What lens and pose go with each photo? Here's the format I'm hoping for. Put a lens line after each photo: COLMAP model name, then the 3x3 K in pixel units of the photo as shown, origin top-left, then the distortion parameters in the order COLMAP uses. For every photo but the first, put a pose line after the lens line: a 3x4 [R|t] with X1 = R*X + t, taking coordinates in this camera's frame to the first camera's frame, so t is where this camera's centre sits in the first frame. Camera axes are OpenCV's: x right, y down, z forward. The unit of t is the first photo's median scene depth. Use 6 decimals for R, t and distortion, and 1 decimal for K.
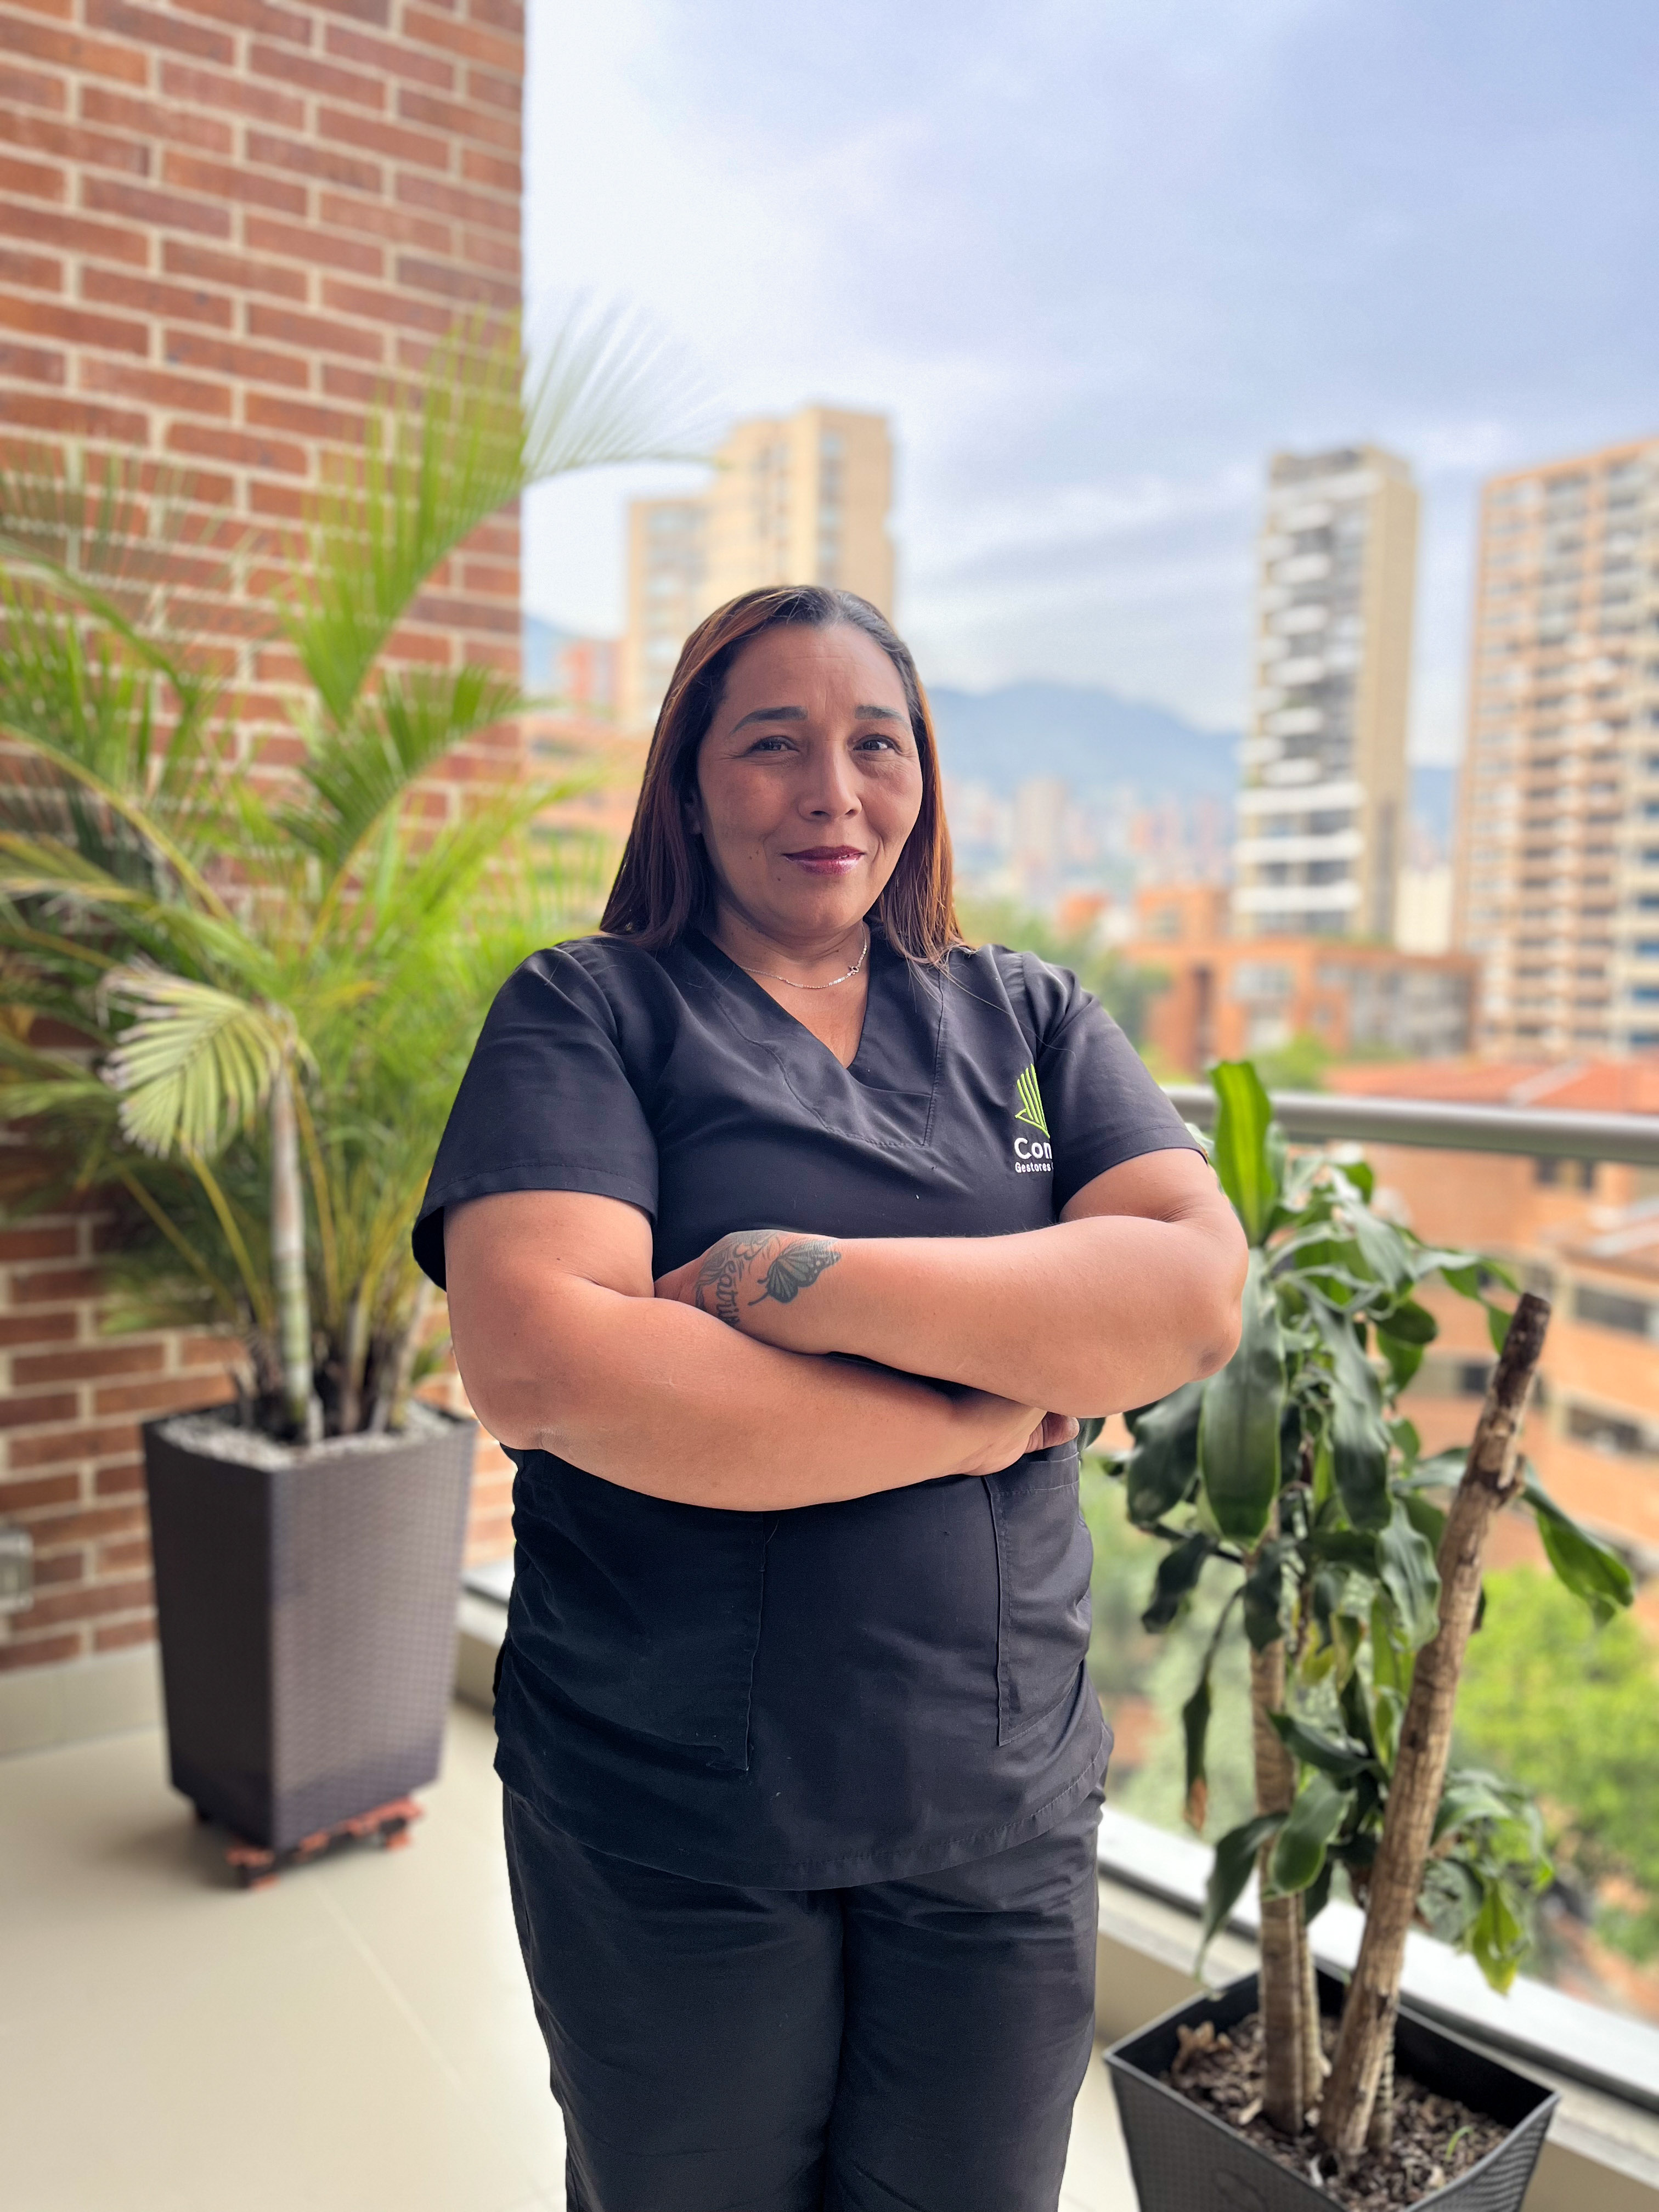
lens RADIAL K [[1715.9, 0, 847.6], [0, 1715.9, 1114.4], [0, 0, 1]] dist [0.066481, -0.094965]
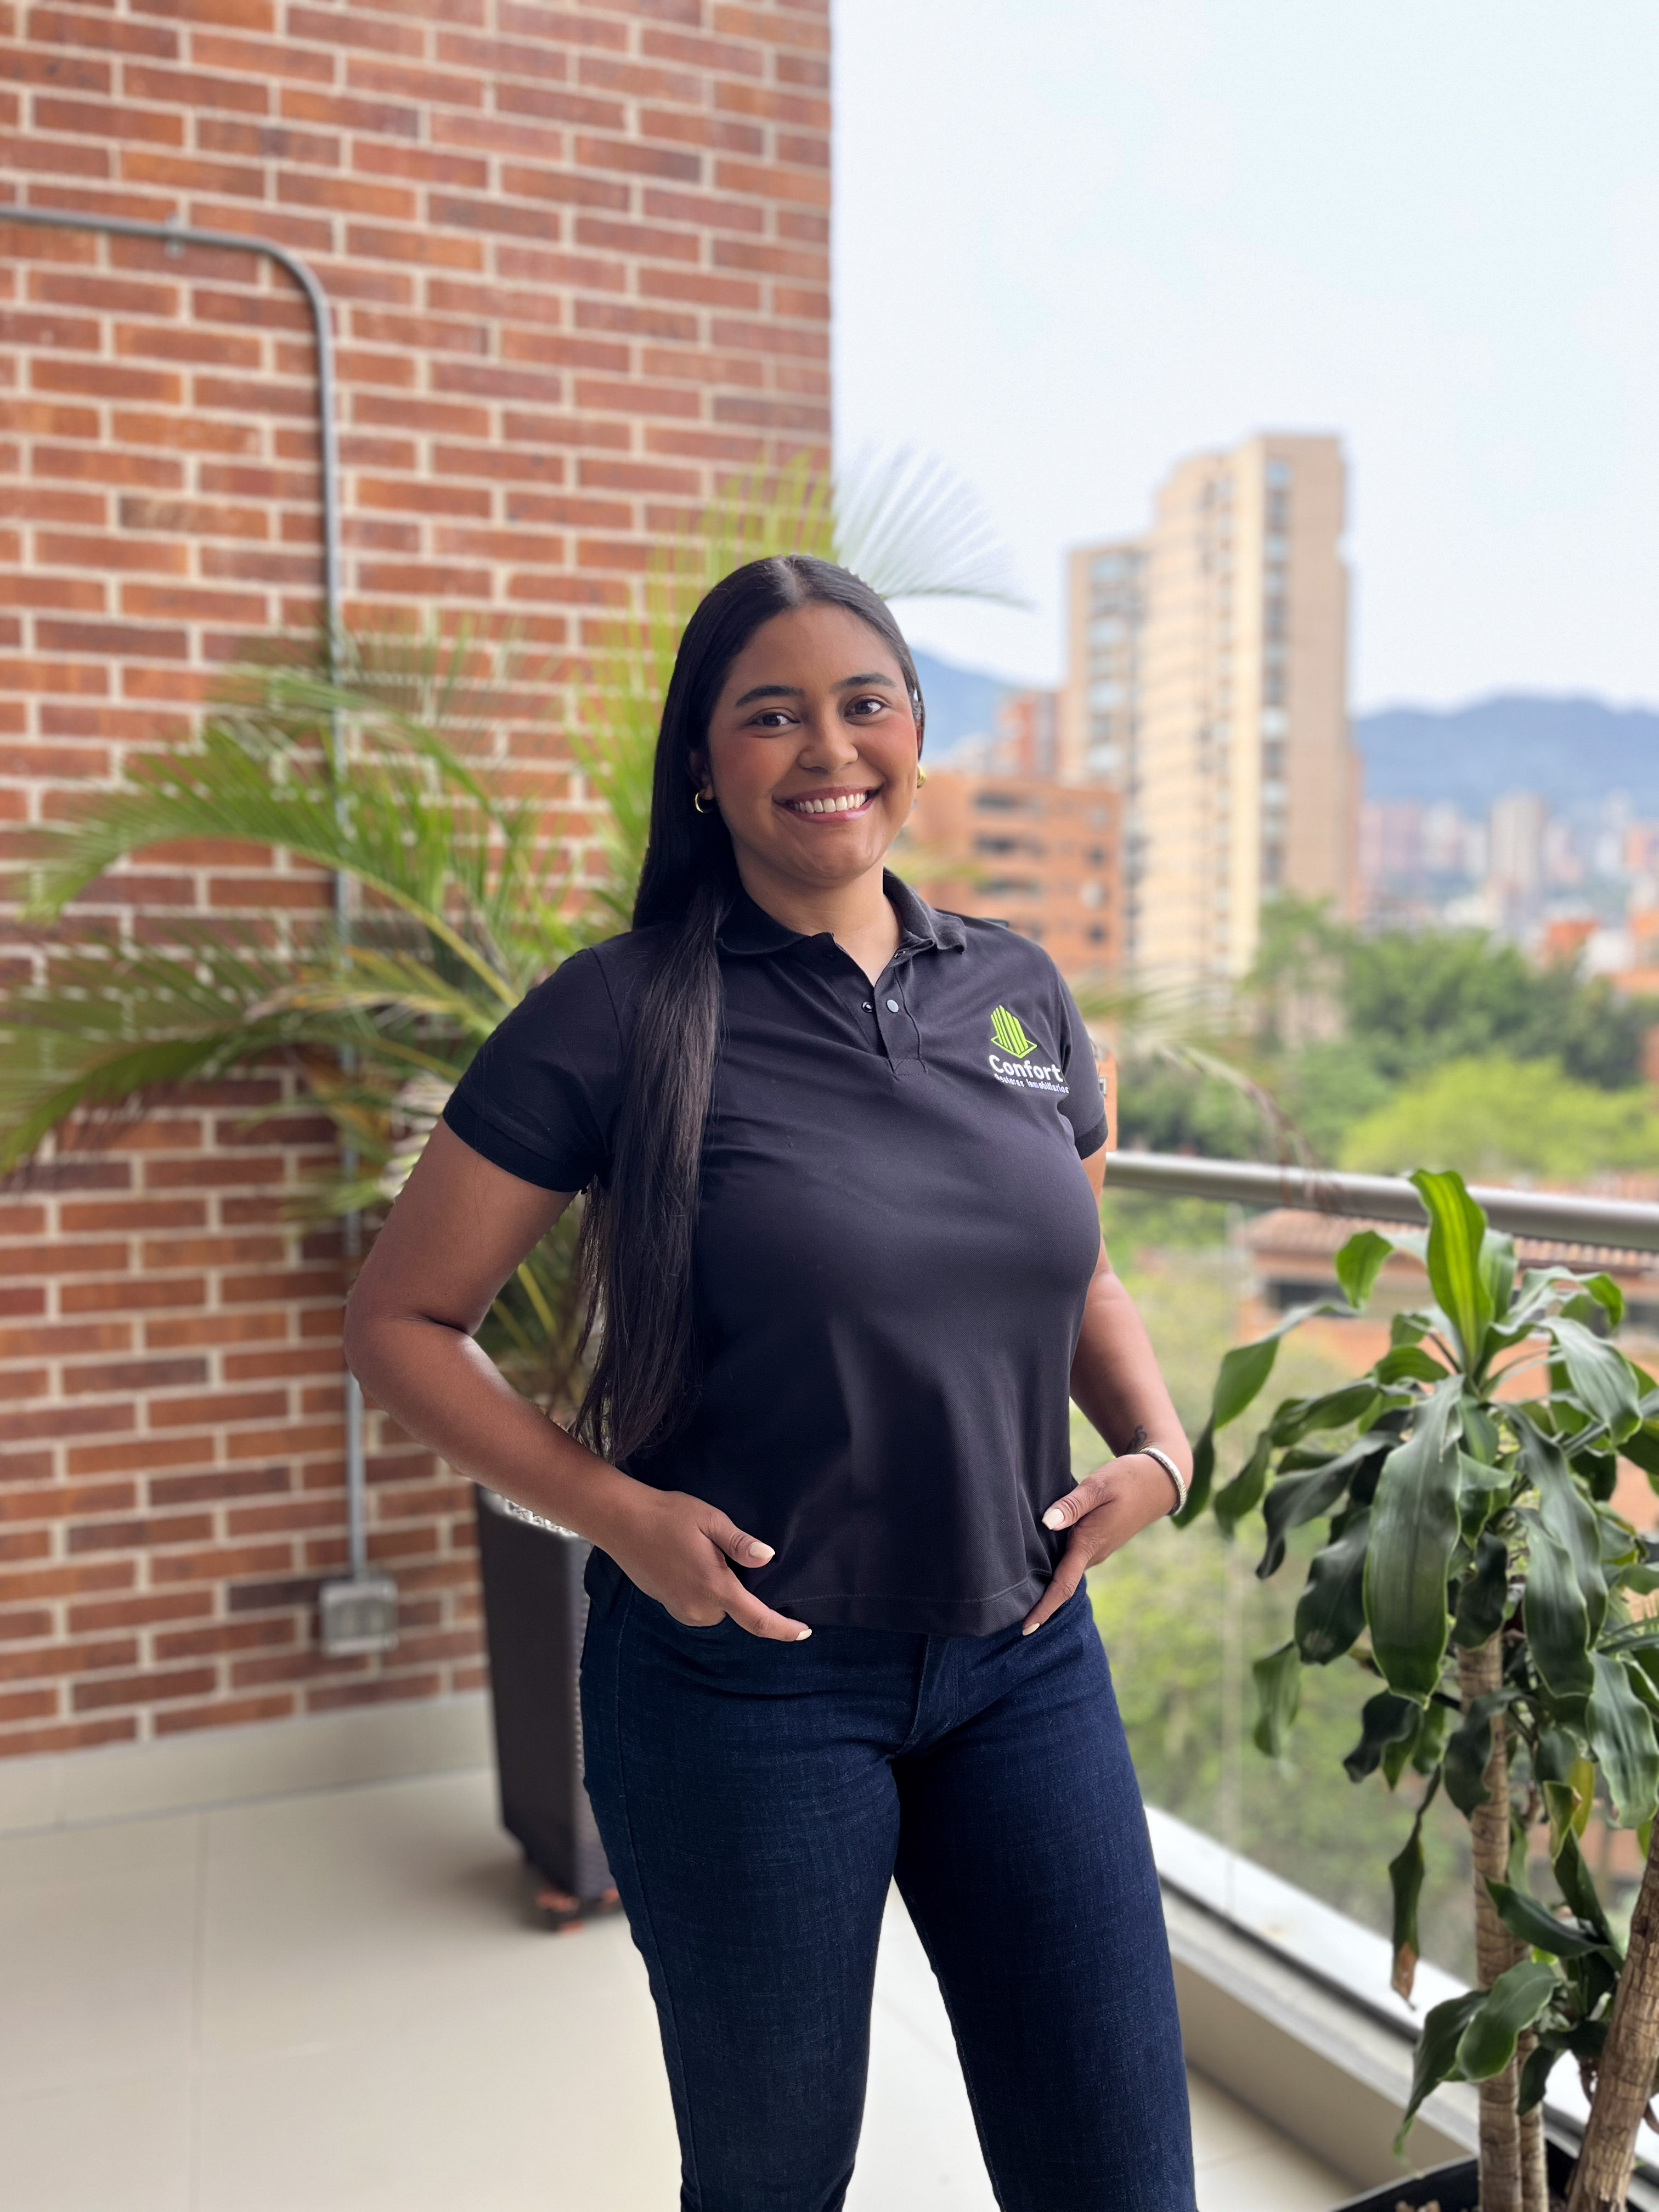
lens RADIAL K [[1715.9, 0, 826.4], [0, 1715.9, 1111.9], [0, 0, 1]] dist [0.066481, -0.094965]
pose [[0.963634, -0.014625, -0.266823, 0.100564], [0.007039, 0.999544, -0.029364, -0.024693], [0.267131, 0.026418, 0.963298, 0.001904]]
